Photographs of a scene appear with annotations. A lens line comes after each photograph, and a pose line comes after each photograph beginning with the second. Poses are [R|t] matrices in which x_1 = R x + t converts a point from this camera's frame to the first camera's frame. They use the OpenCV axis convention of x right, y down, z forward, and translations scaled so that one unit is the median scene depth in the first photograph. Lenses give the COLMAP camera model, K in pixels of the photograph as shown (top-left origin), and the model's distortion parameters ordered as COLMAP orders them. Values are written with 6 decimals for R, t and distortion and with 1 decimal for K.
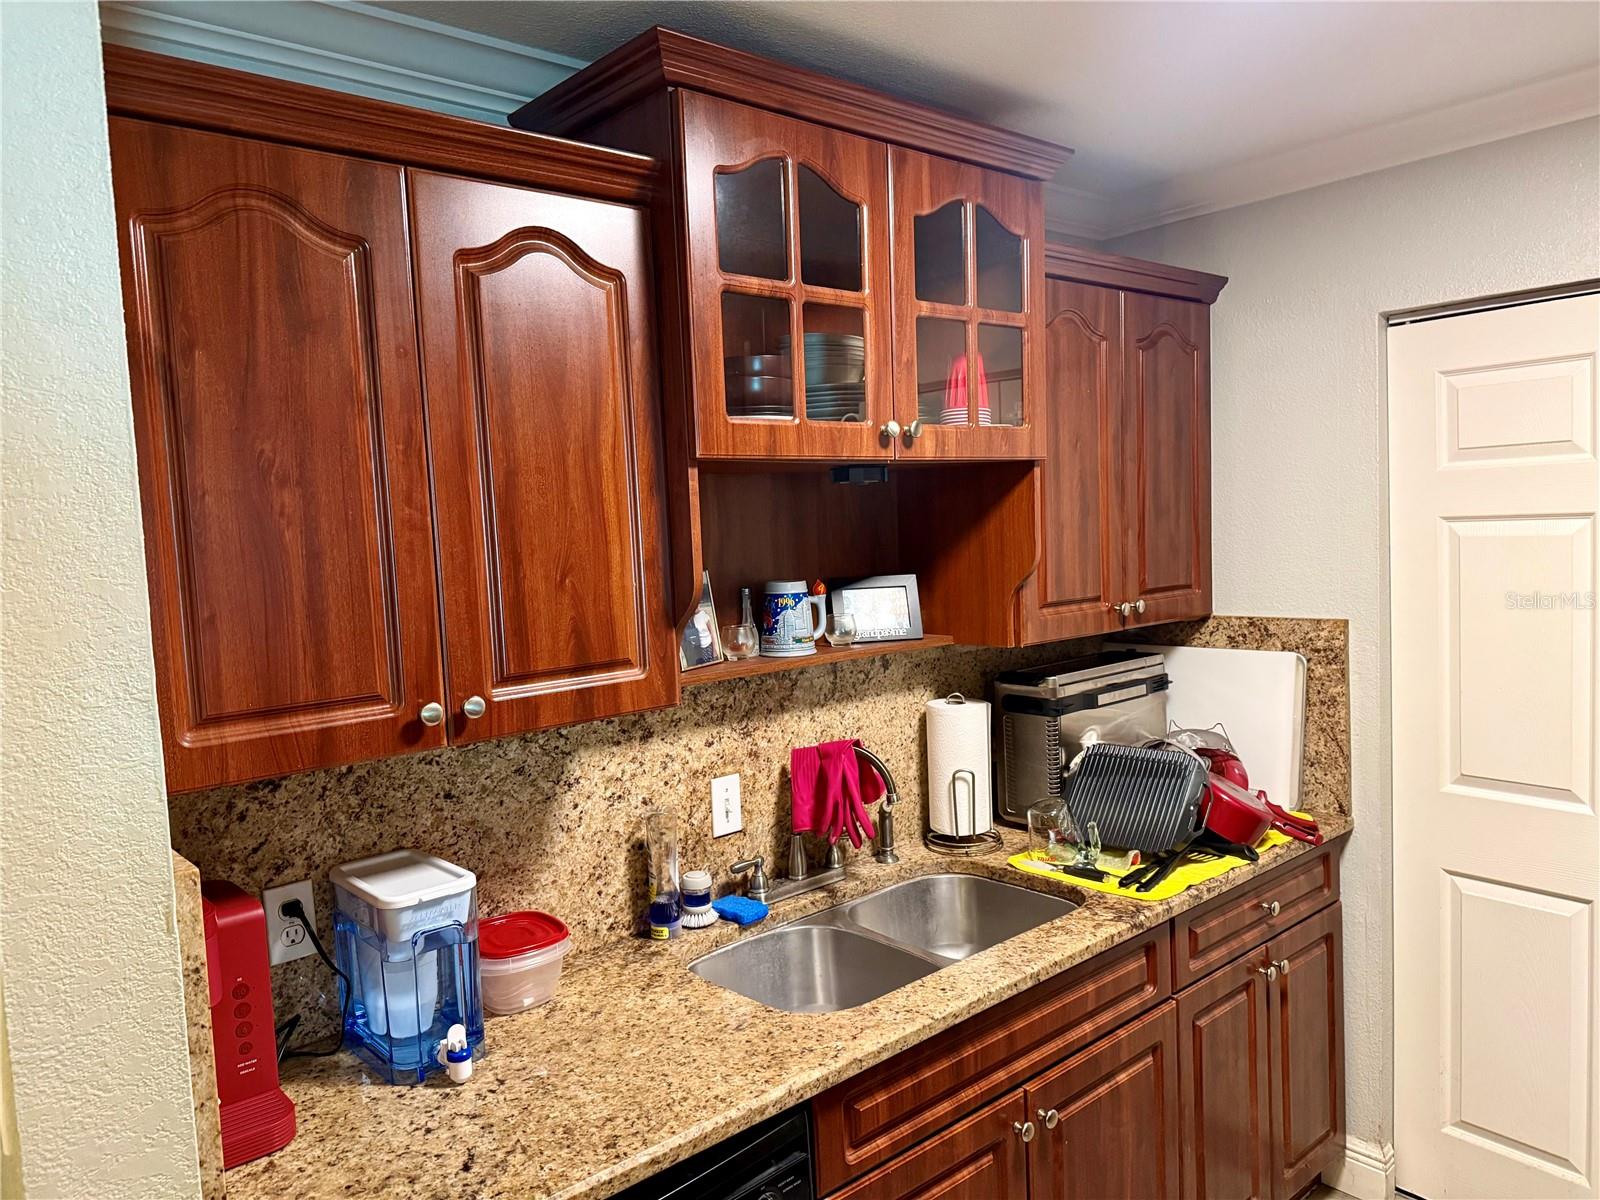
lens RADIAL K [[1136.6, 0, 789.0], [0, 1136.6, 594.6], [0, 0, 1]] dist [0.066178, -0.082804]
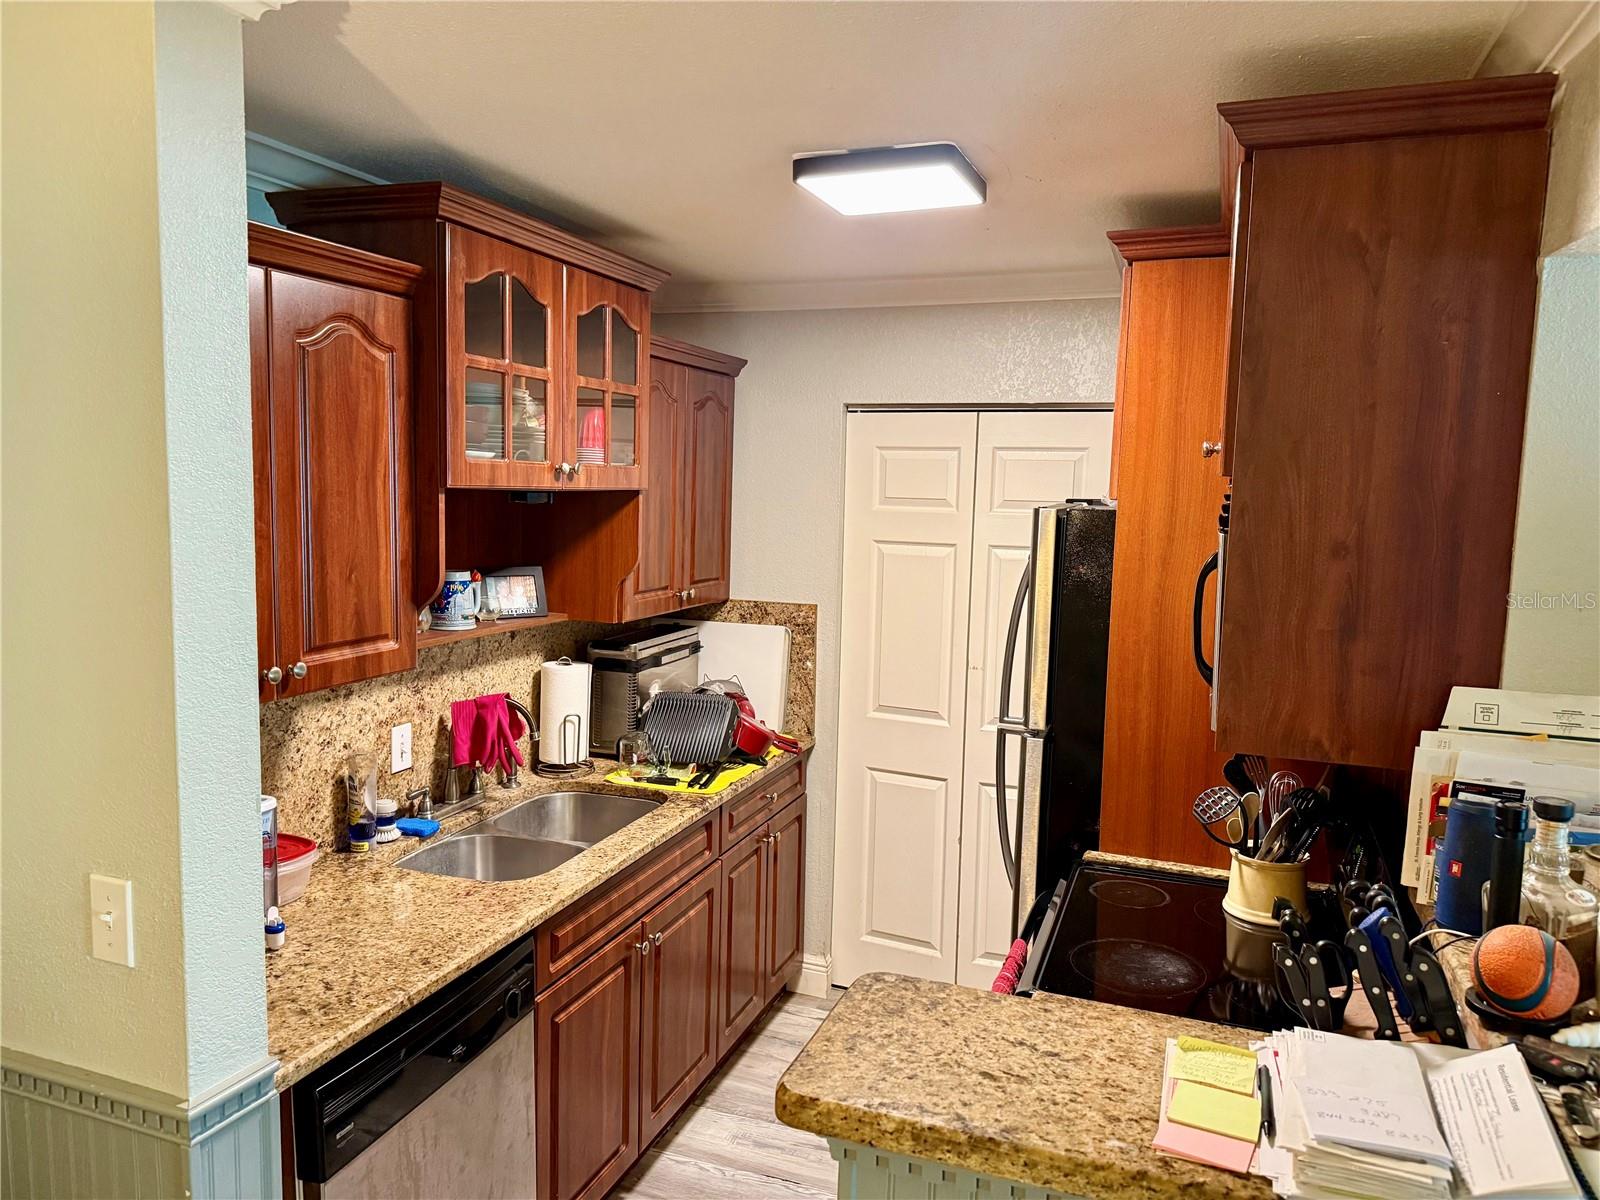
lens RADIAL K [[1136.6, 0, 807.0], [0, 1136.6, 570.9], [0, 0, 1]] dist [0.066178, -0.082804]
pose [[0.870970, 0.026604, 0.490616, -0.302808], [-0.031025, 0.999518, 0.000877, -0.027047], [-0.490356, -0.015985, 0.871376, -0.337925]]
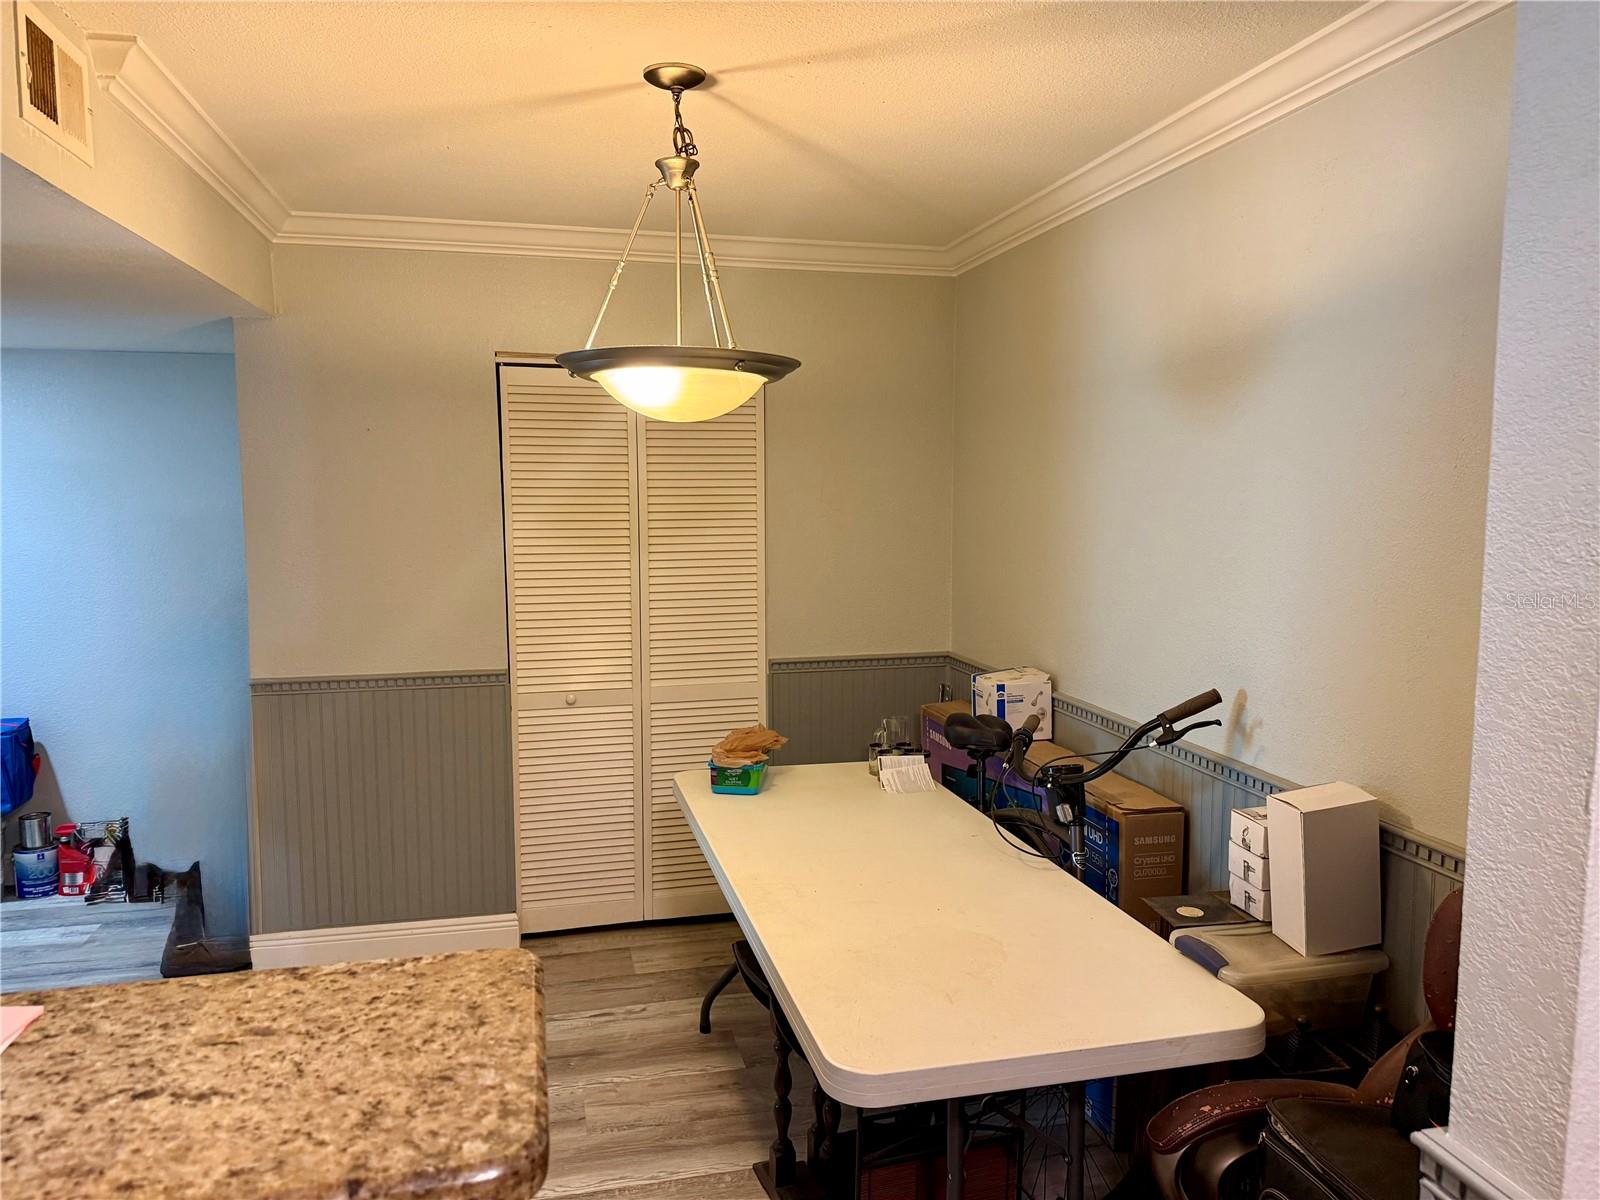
lens RADIAL K [[1136.6, 0, 808.1], [0, 1136.6, 600.8], [0, 0, 1]] dist [0.066178, -0.082804]
pose [[-0.460908, 0.132900, -0.877440, 0.288432], [-0.039735, 0.984641, 0.170009, -0.004512], [0.886558, 0.113224, -0.448548, 0.419595]]
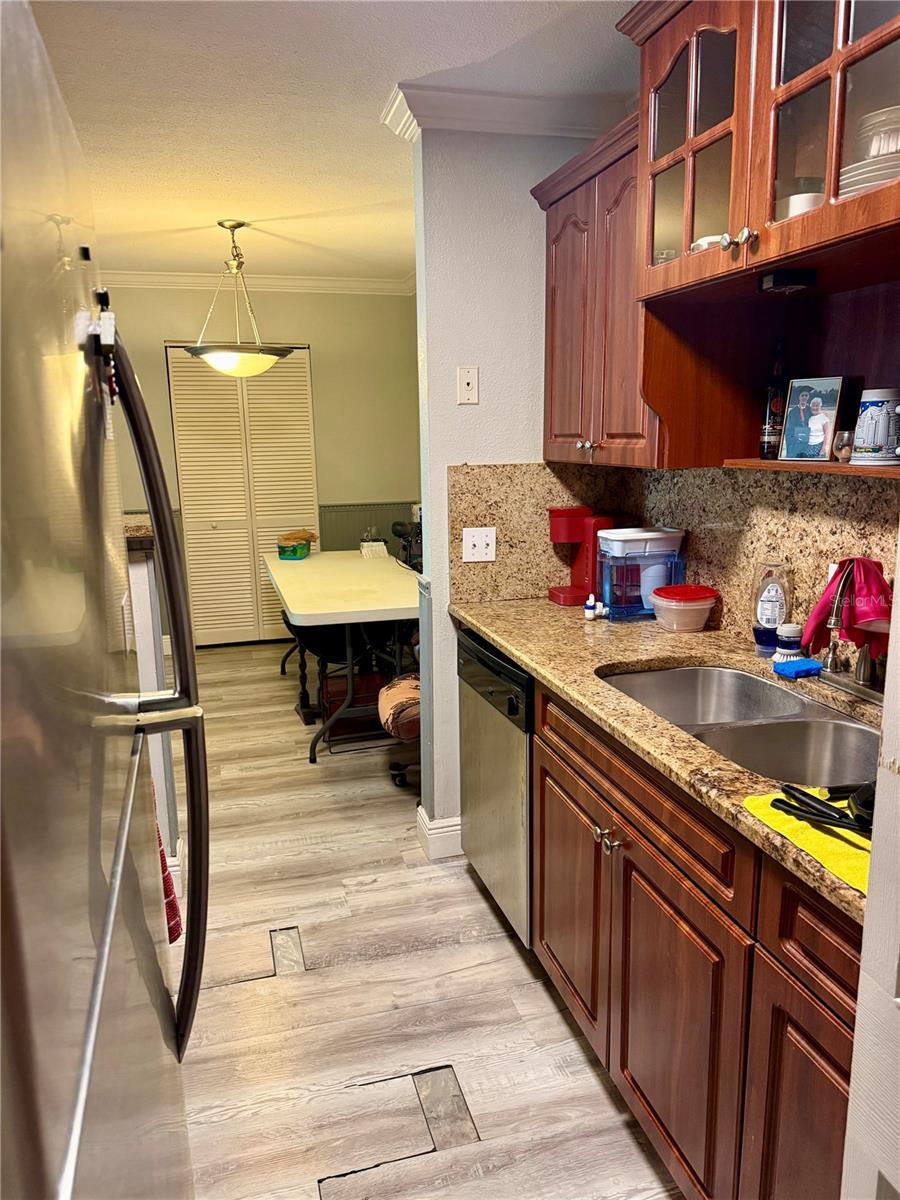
lens RADIAL K [[852.4, 0, 448.7], [0, 852.4, 607.1], [0, 0, 1]] dist [0.066178, -0.082804]
pose [[-0.437903, 0.234858, -0.867803, 0.907395], [-0.028019, 0.961241, 0.274284, -0.026593], [0.898586, 0.144424, -0.414350, 1.049032]]
